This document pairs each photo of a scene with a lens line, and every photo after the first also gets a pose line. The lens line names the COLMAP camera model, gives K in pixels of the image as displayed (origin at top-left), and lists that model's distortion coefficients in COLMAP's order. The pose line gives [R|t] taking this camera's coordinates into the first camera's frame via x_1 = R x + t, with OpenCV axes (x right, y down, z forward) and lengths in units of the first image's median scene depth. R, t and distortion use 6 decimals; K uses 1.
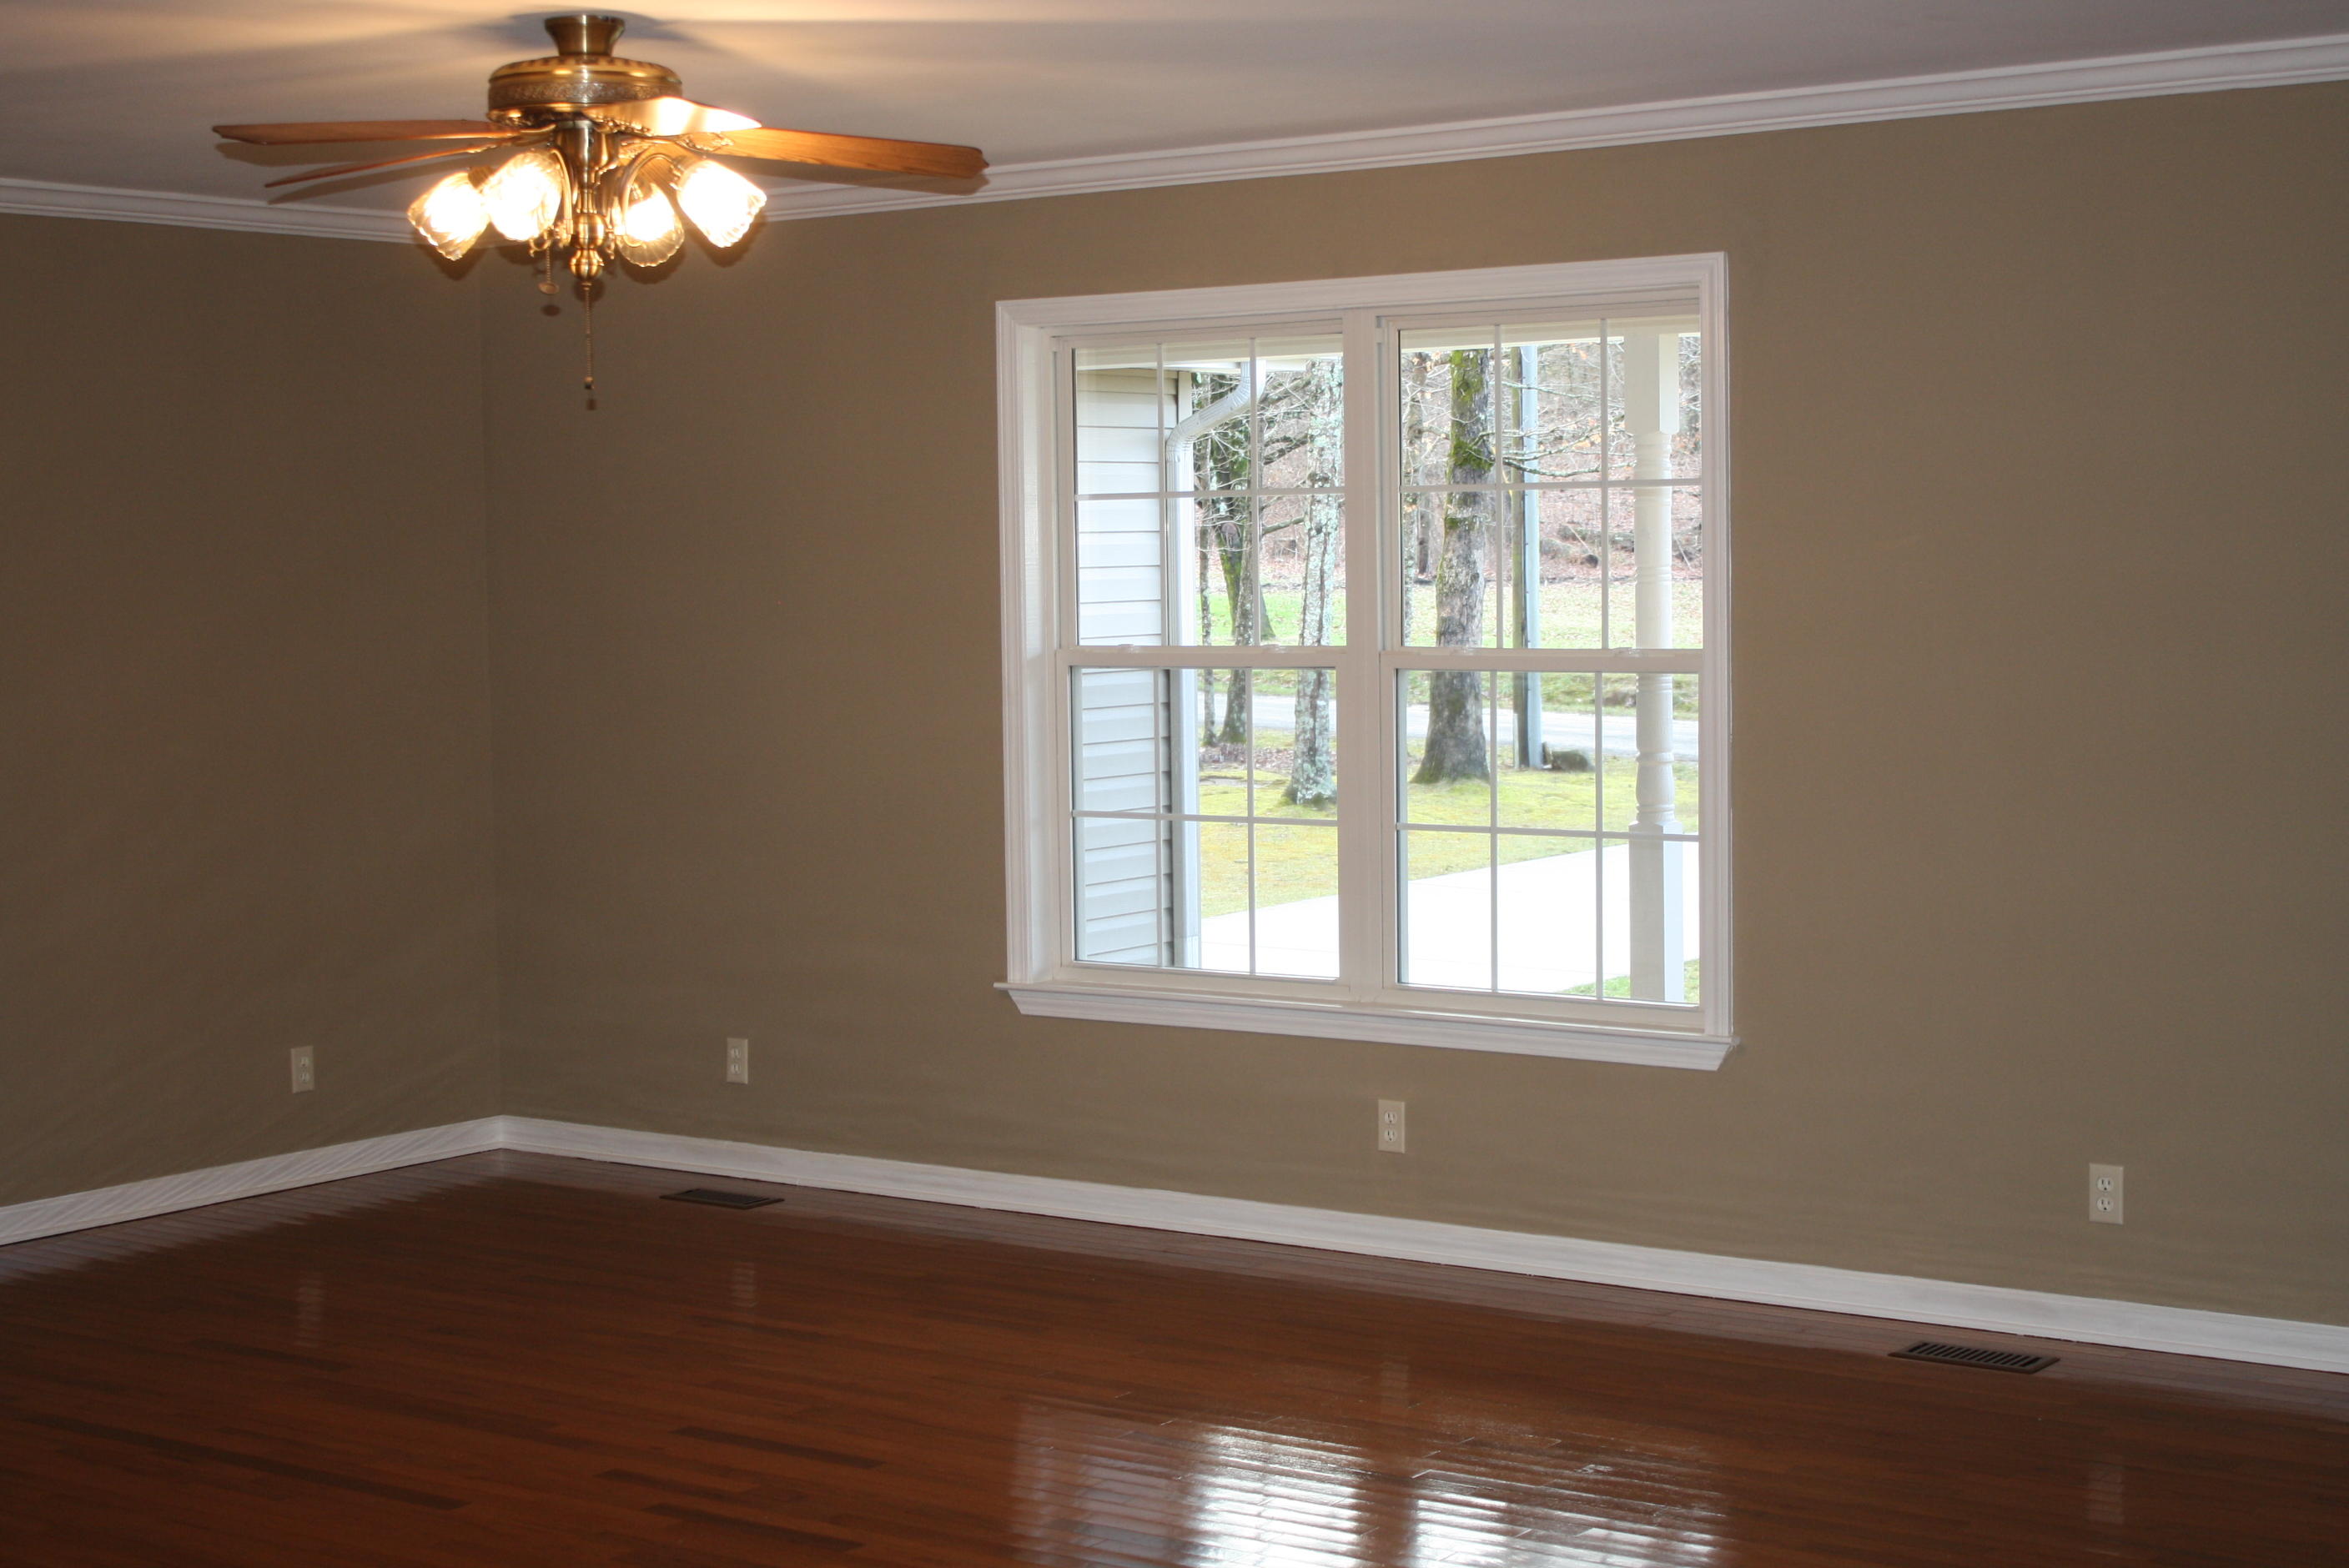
lens RADIAL K [[3571.3, 0, 1169.6], [0, 3571.3, 817.7], [0, 0, 1]] dist [-0.036167, -0.004314]
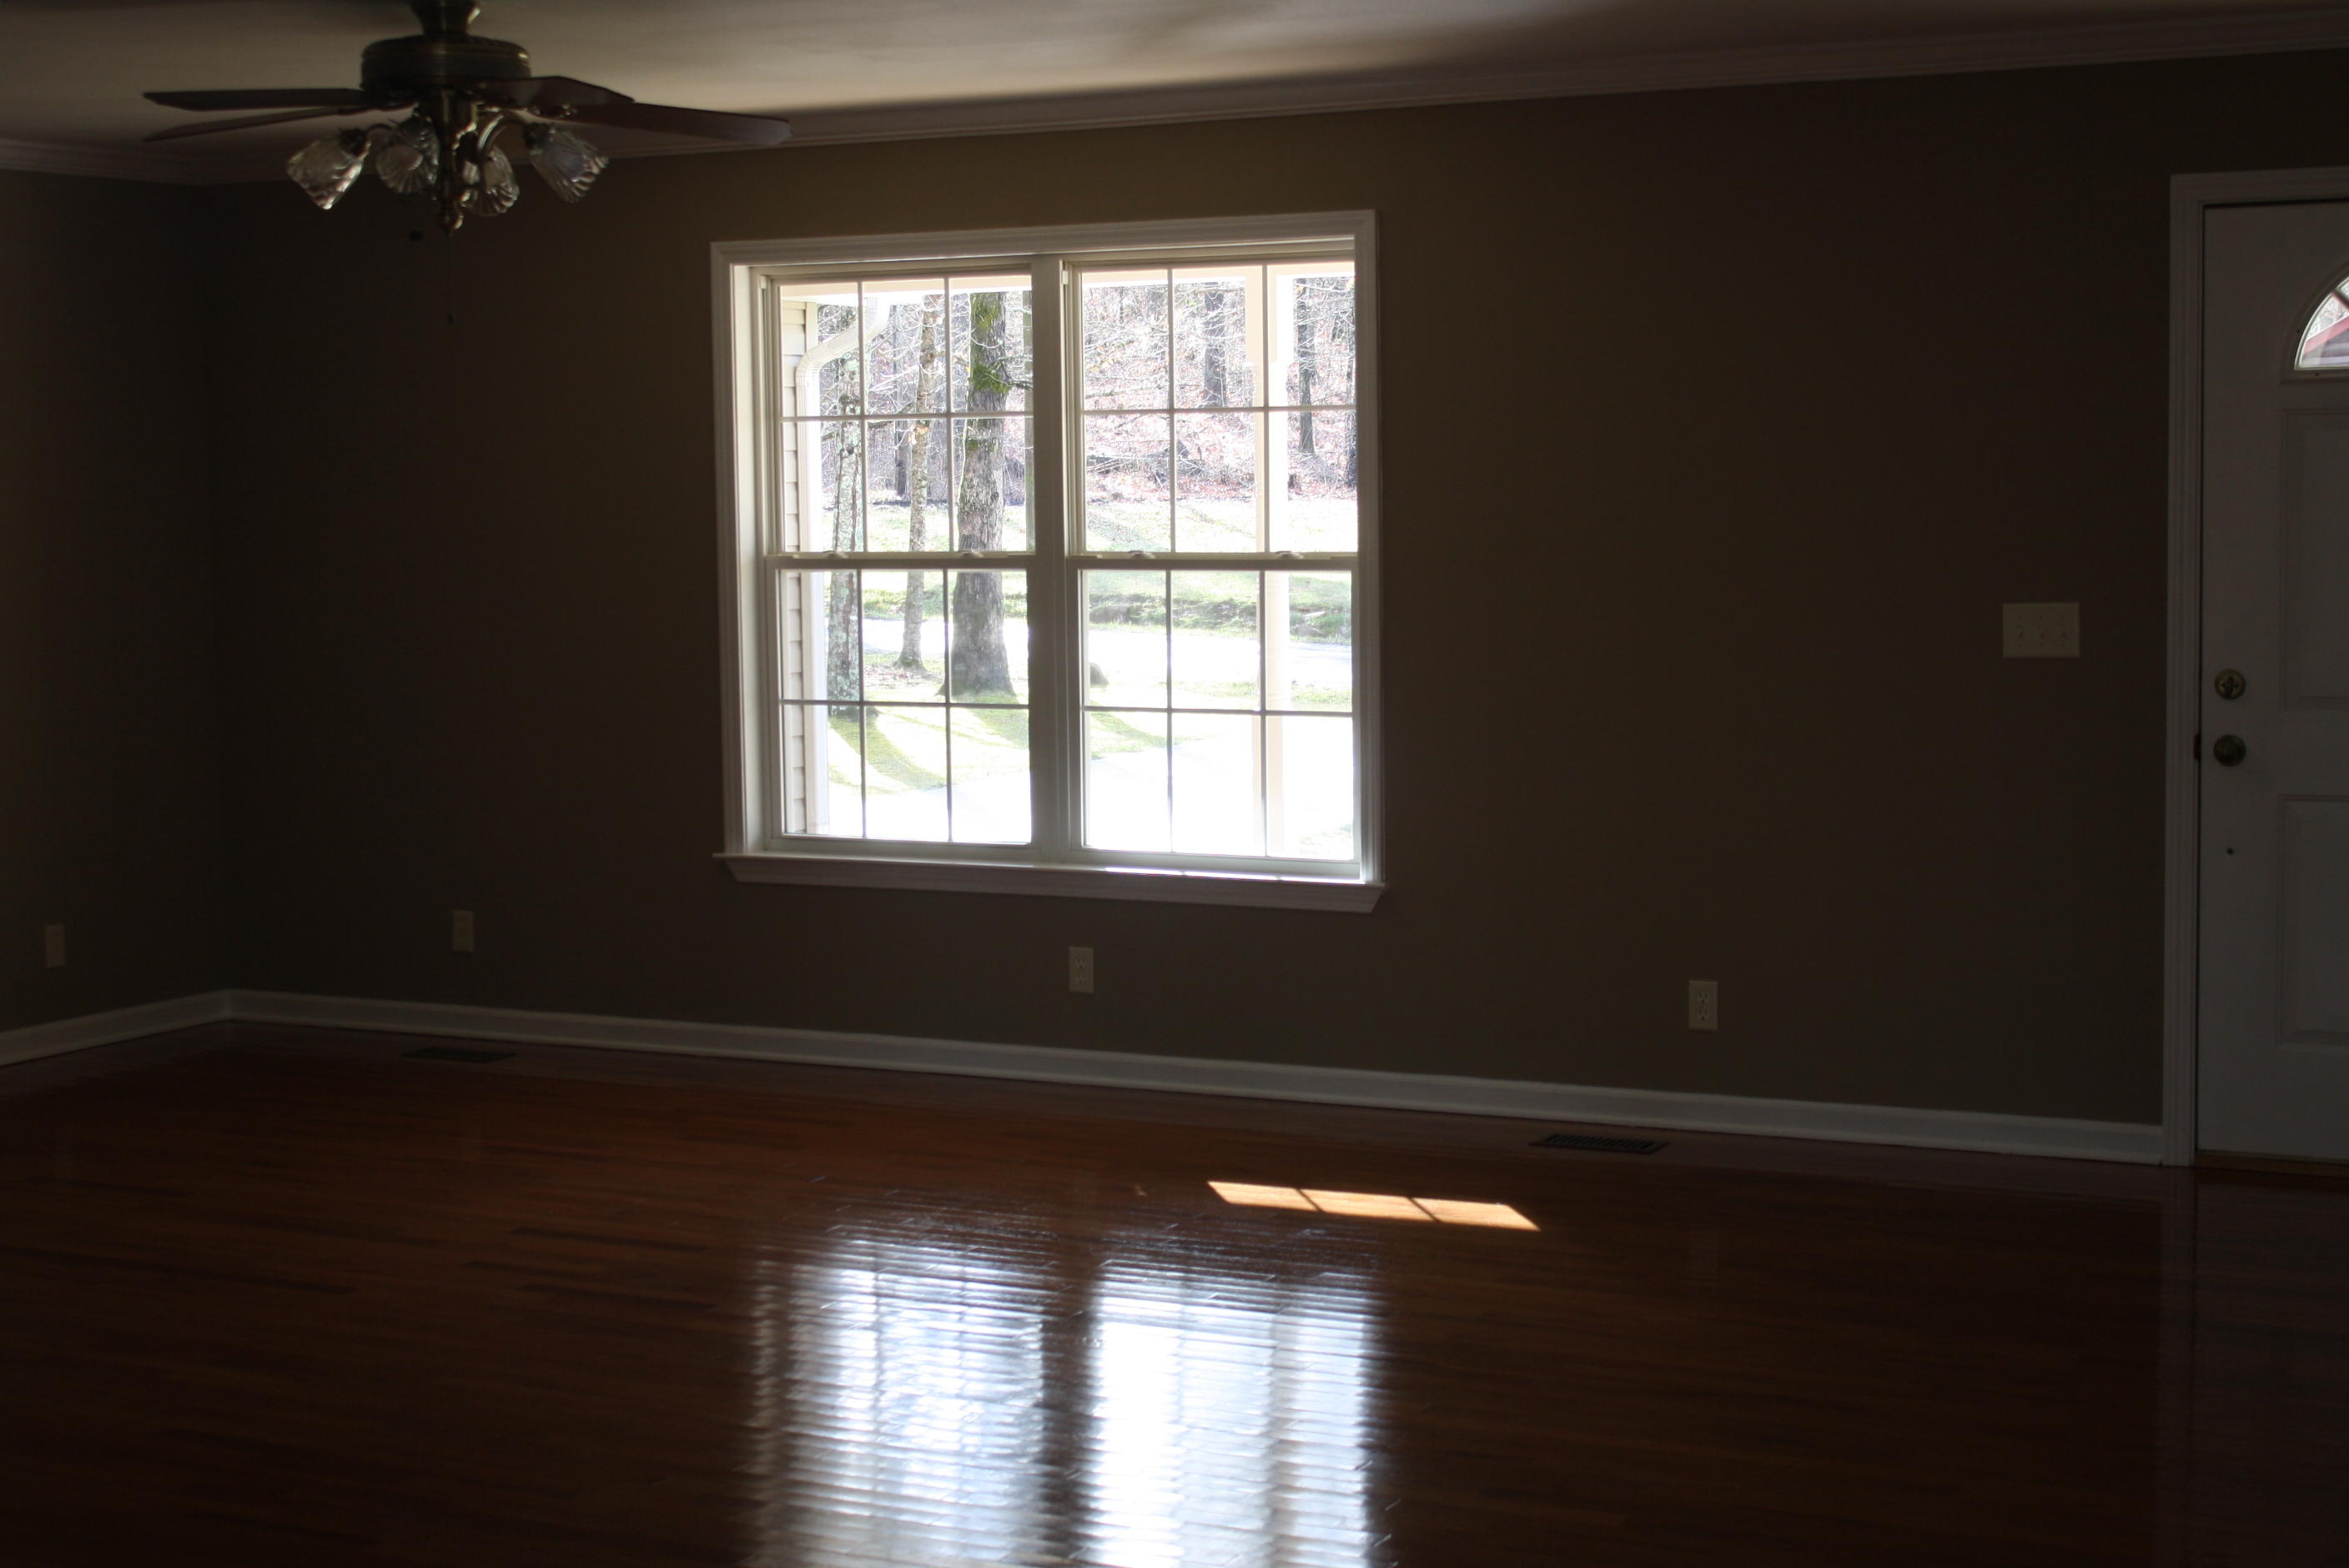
lens RADIAL K [[3604.8, 0, 1180.3], [0, 3604.8, 769.1], [0, 0, 1]] dist [-0.040342, 0.179750]
pose [[0.987520, -0.011851, 0.157049, -0.075817], [0.010725, 0.999910, 0.008015, 0.011598], [-0.157130, -0.006231, 0.987558, -0.125993]]
